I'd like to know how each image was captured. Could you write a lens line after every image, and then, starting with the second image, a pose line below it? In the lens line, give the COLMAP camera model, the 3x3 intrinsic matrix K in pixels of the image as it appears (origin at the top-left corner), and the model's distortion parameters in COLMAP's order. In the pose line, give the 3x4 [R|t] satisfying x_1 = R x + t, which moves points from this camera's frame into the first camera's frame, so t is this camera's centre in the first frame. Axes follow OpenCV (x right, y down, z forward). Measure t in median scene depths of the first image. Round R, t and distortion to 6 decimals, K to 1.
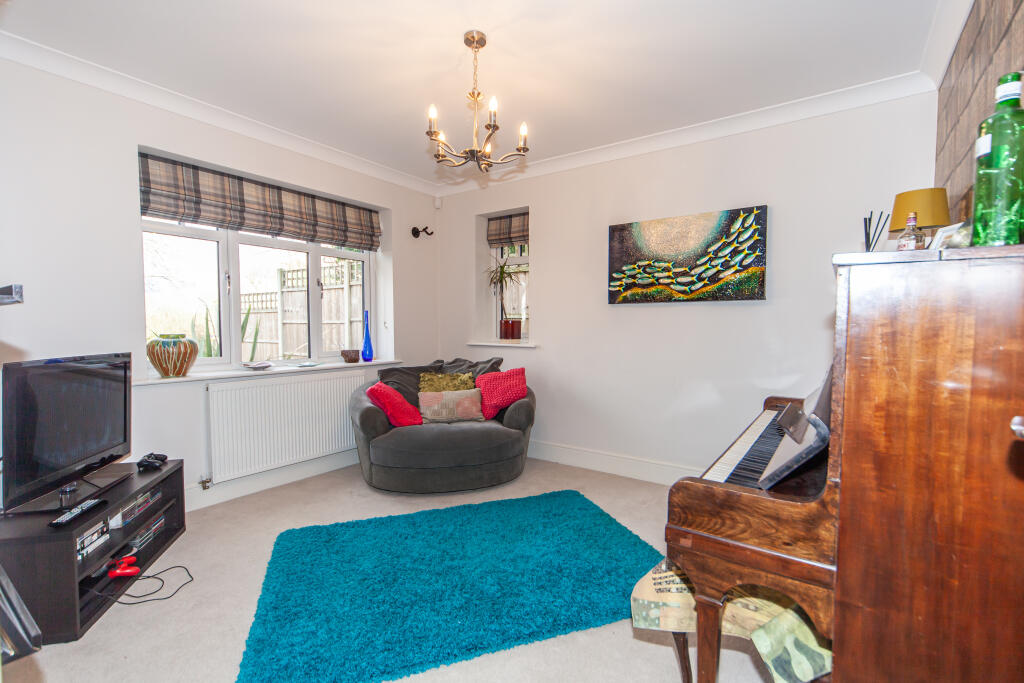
lens RADIAL K [[464.6, 0, 510.9], [0, 464.6, 343.0], [0, 0, 1]] dist [-0.001469, -0.000022]
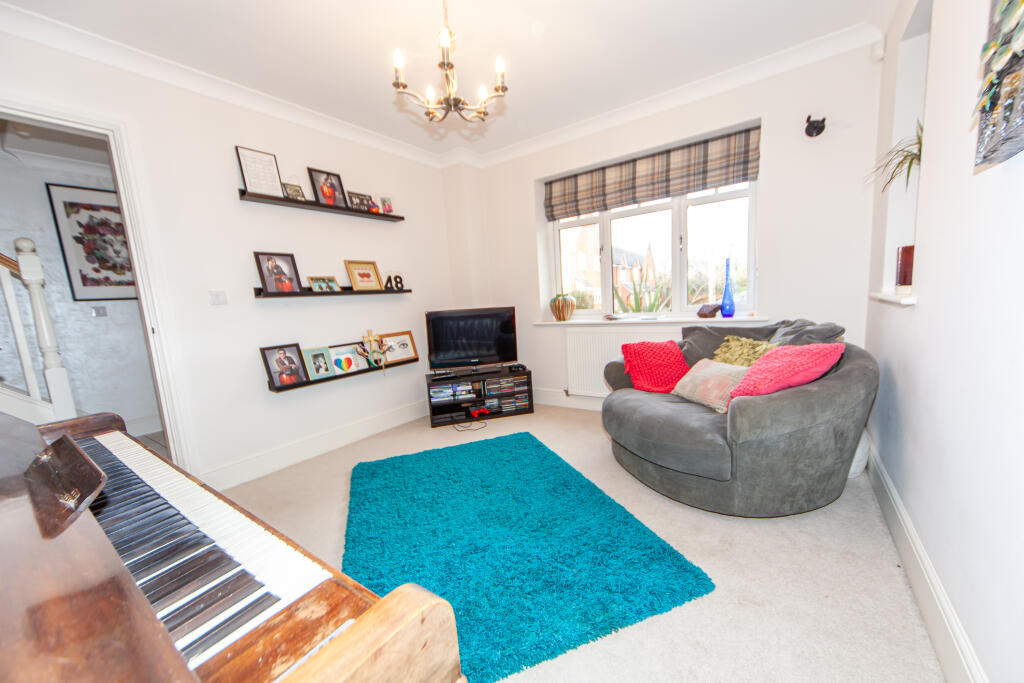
lens RADIAL K [[381.5, 0, 510.4], [0, 381.5, 343.5], [0, 0, 1]] dist [-0.001418, -0.000030]
pose [[-0.006876, 0.138369, -0.990357, 0.471606], [0.041608, 0.989562, 0.137969, -0.030881], [0.999110, -0.040258, -0.012562, 0.671022]]
